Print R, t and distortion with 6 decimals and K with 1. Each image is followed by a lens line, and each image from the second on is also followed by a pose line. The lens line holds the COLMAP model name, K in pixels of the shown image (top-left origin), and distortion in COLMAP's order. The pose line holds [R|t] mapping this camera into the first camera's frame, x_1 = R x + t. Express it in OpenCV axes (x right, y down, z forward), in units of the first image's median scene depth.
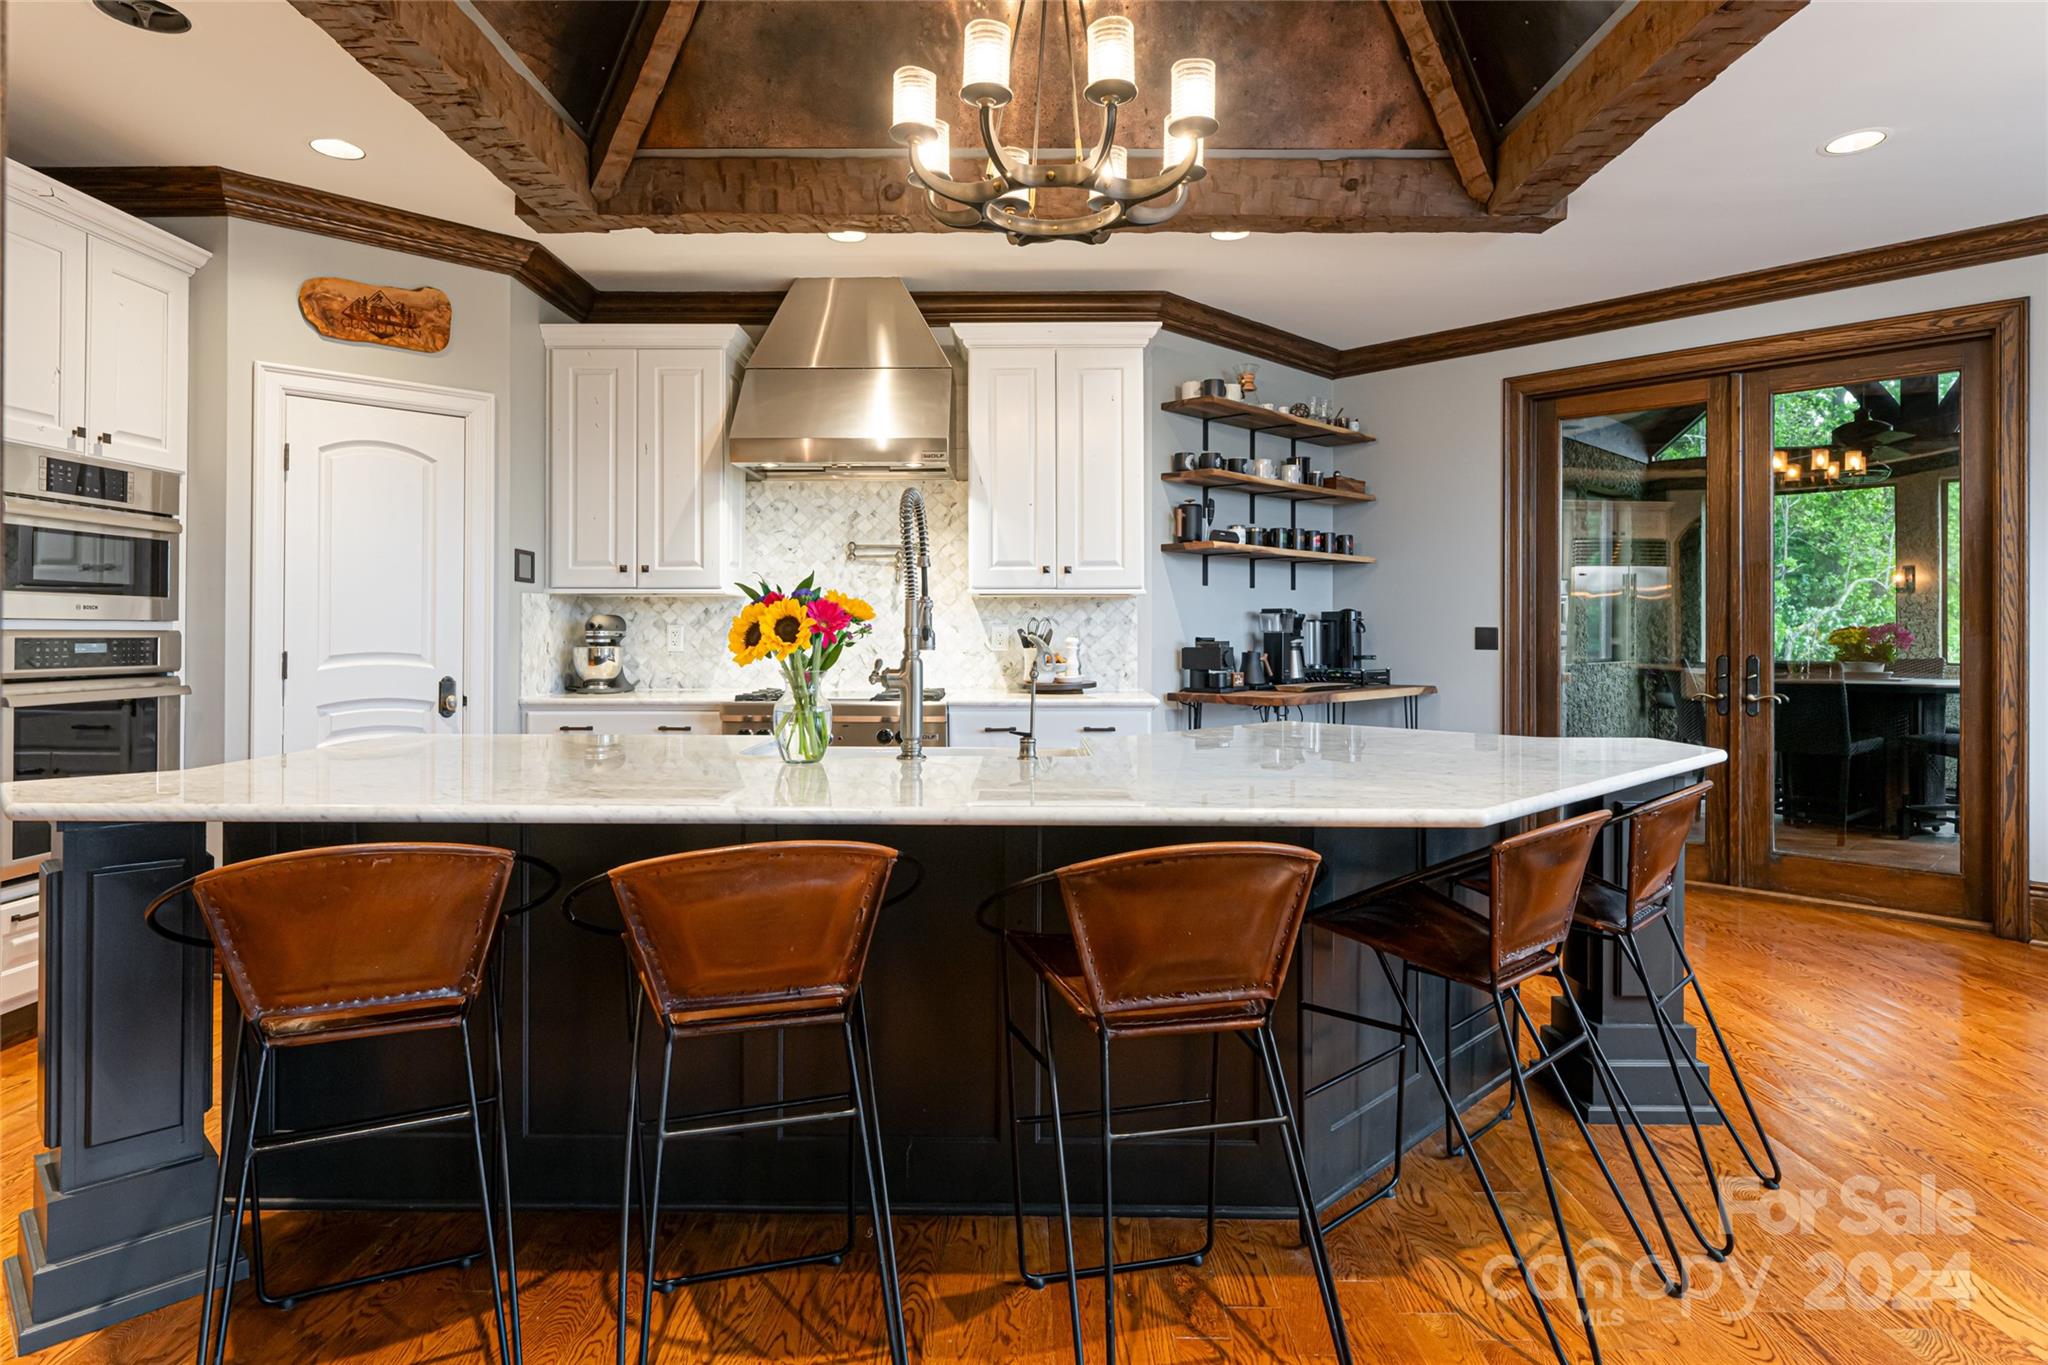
lens RADIAL K [[1073.1, 0, 1021.0], [0, 1073.1, 628.7], [0, 0, 1]] dist [0.000762, 0.000100]
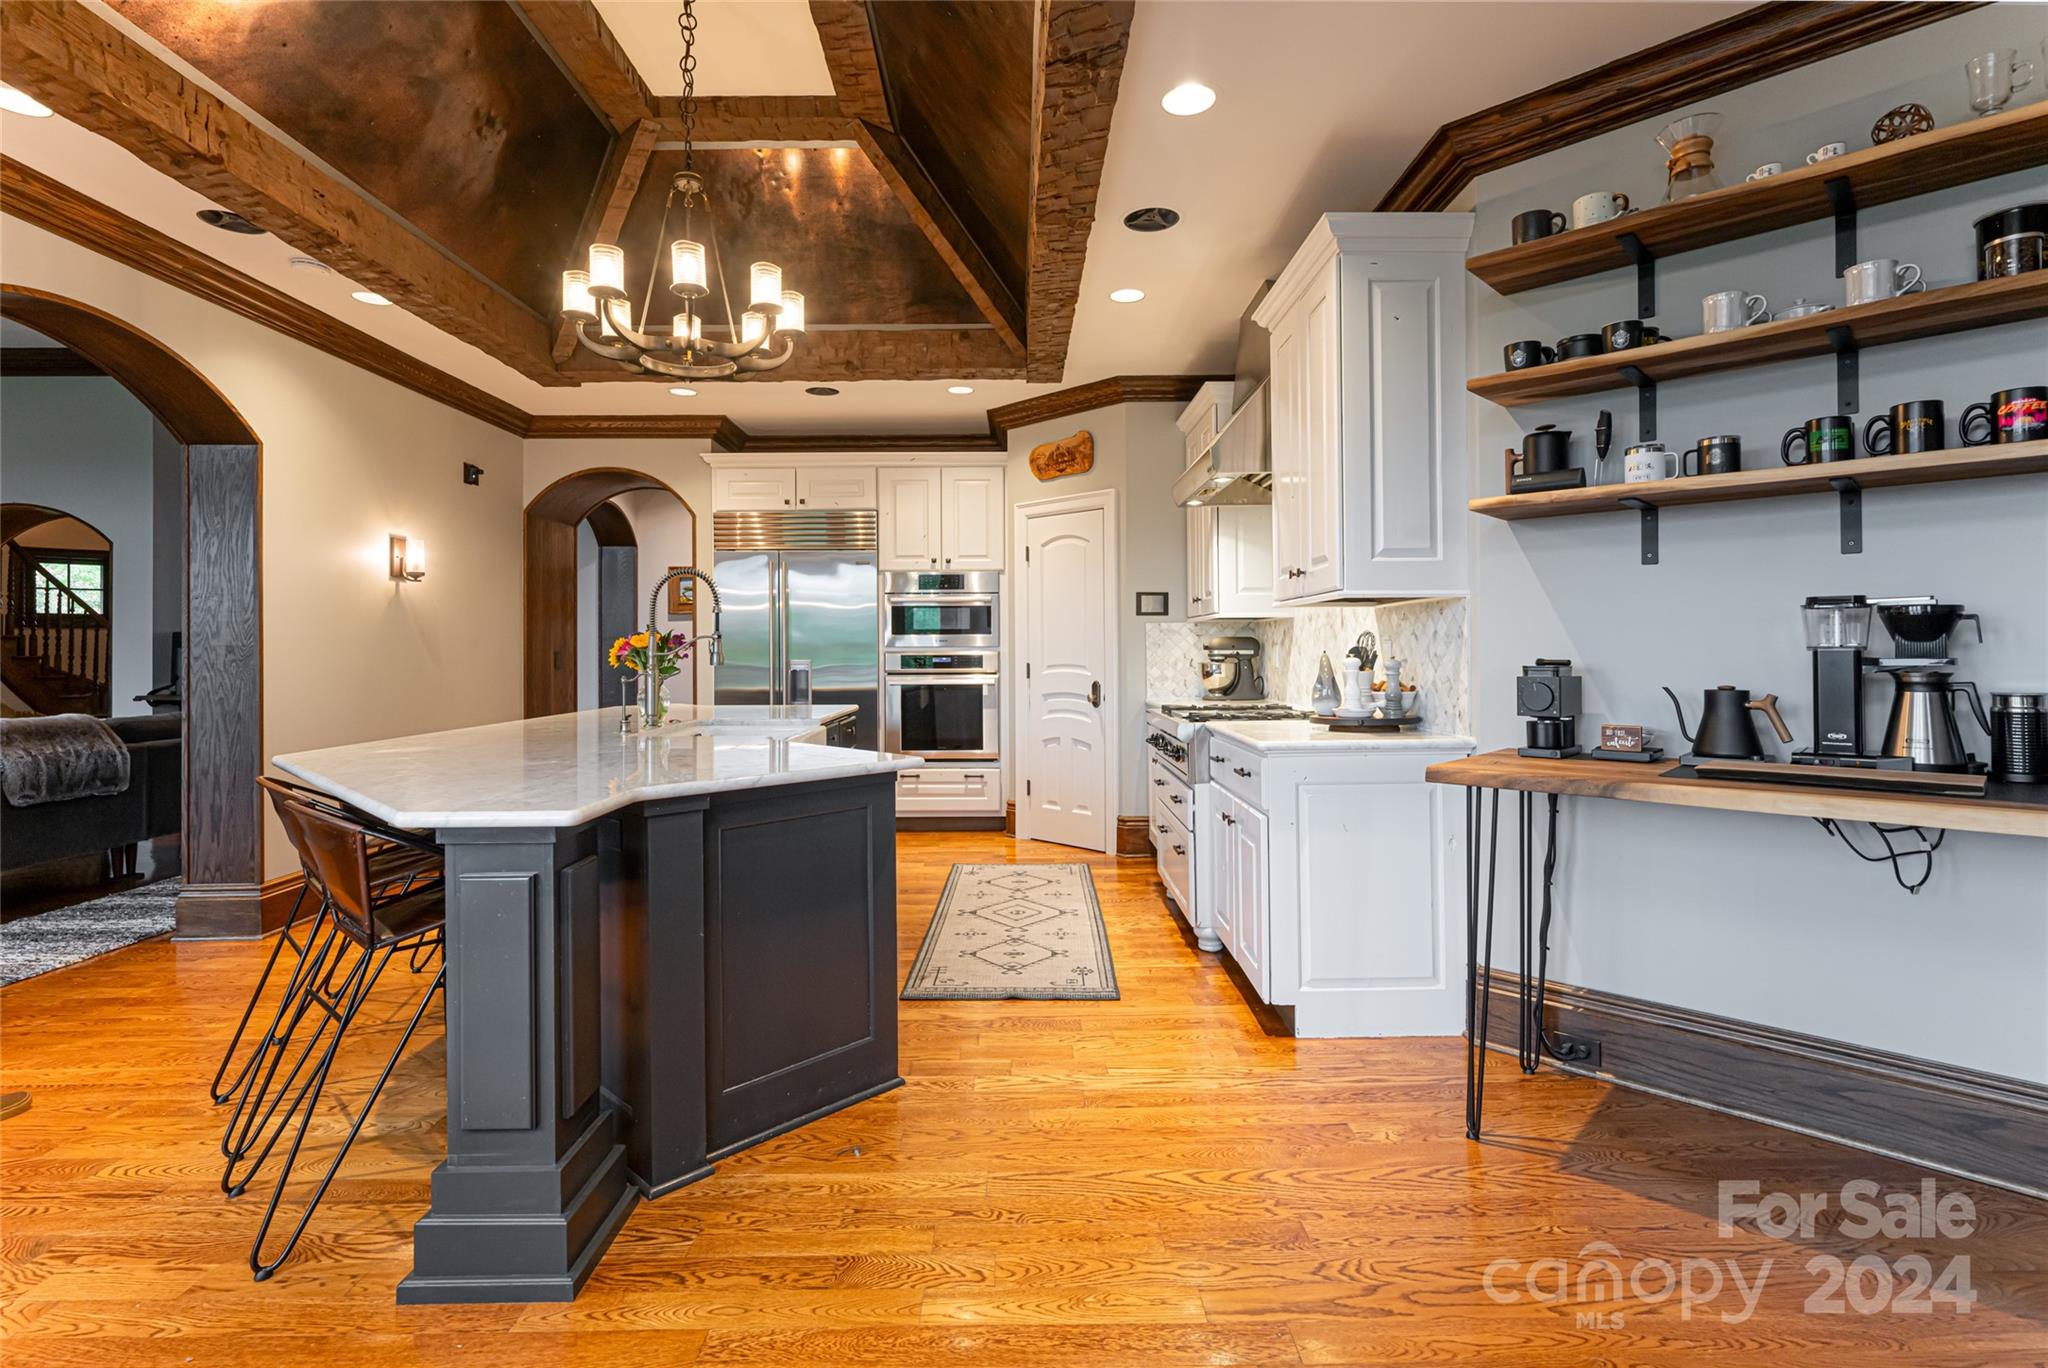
lens RADIAL K [[994.5, 0, 1024.3], [0, 994.5, 635.9], [0, 0, 1]] dist [-0.001179, -0.000553]
pose [[0.016373, -0.015757, -0.999742, 0.882776], [0.008256, 0.999844, -0.015623, 0.001973], [0.999832, -0.007998, 0.016500, 0.883674]]
